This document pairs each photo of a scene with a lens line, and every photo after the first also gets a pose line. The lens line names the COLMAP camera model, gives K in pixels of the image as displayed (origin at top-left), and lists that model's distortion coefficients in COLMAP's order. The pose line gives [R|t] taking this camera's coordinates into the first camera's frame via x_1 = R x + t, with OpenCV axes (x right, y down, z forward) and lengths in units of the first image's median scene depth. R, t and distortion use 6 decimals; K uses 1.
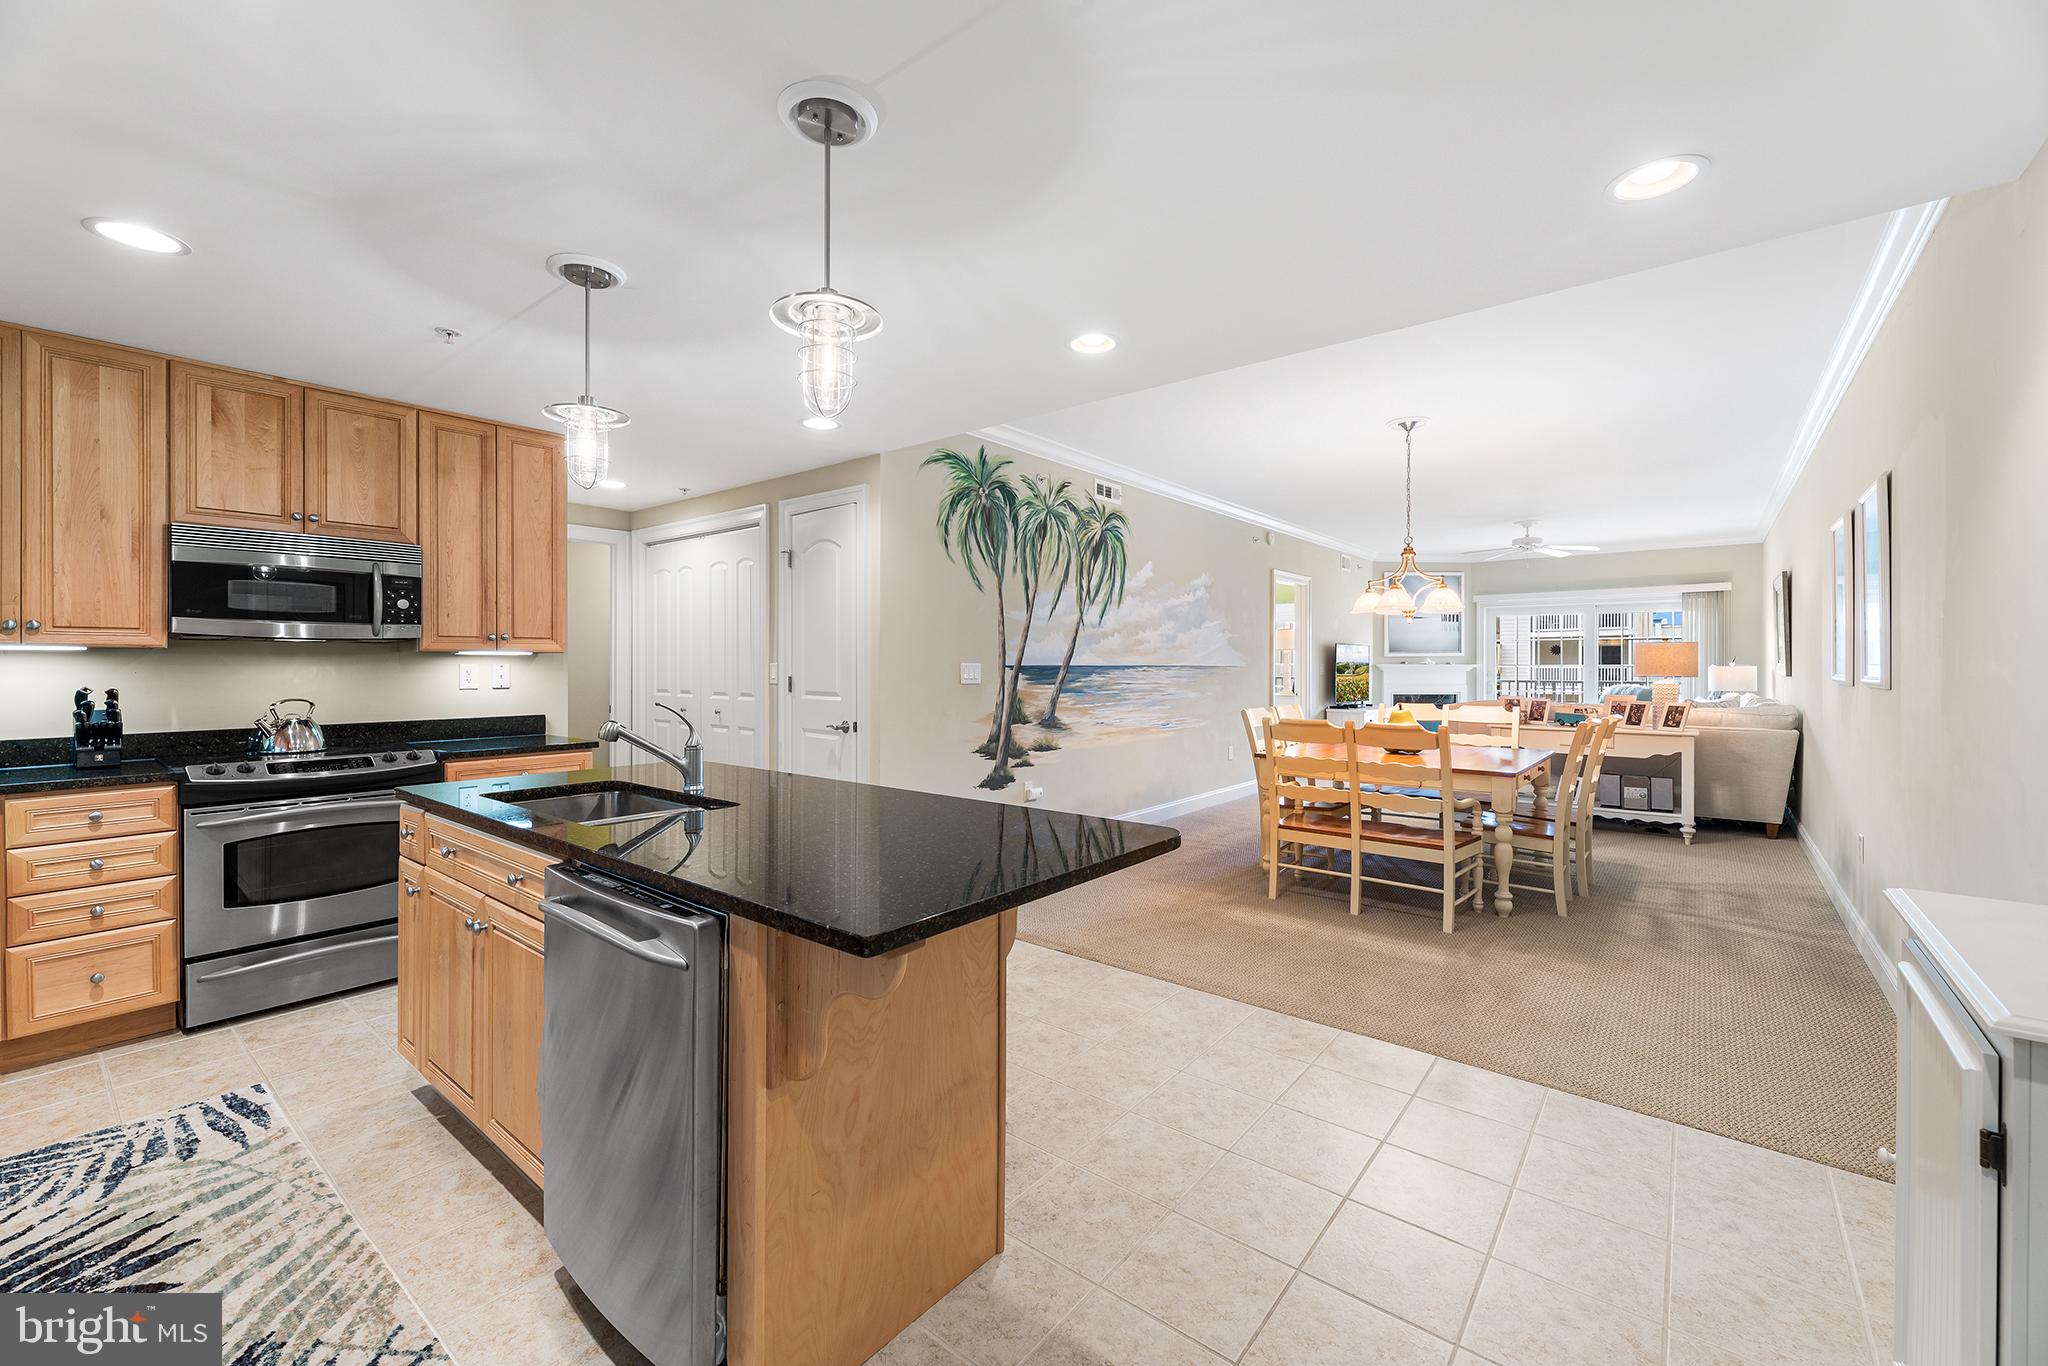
lens RADIAL K [[829.2, 0, 1025.2], [0, 829.2, 663.8], [0, 0, 1]] dist [0.000821, -0.000215]
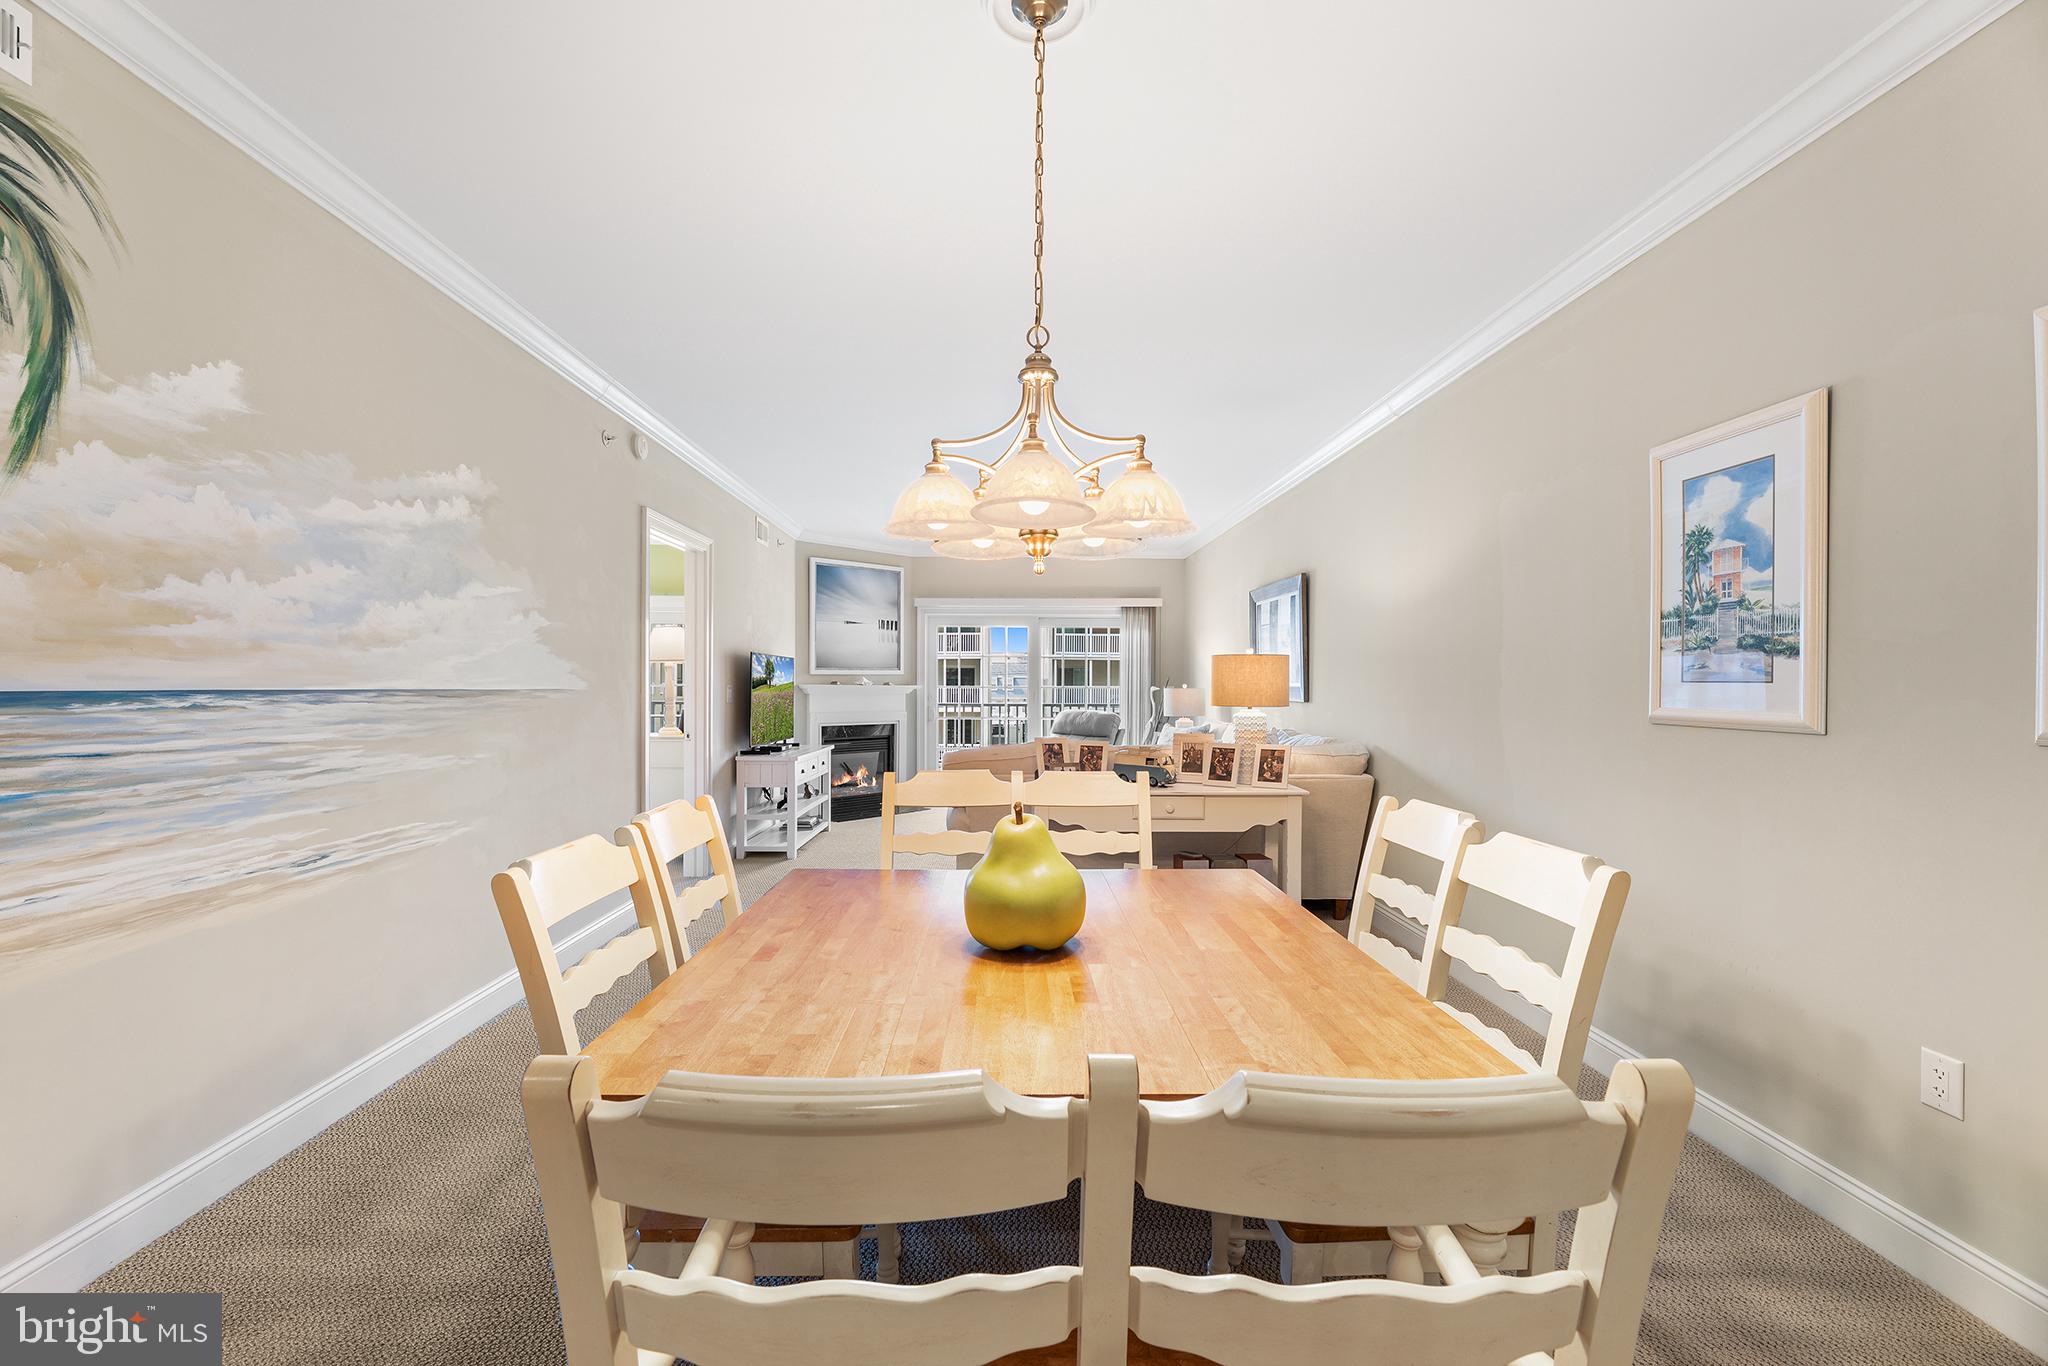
lens RADIAL K [[829.0, 0, 1015.7], [0, 829.0, 686.9], [0, 0, 1]] dist [-0.000886, -0.000106]
pose [[0.763024, 0.000094, 0.646370, 0.195647], [-0.003009, 0.999990, 0.003407, -0.001481], [-0.646363, -0.004545, 0.763016, 0.629226]]
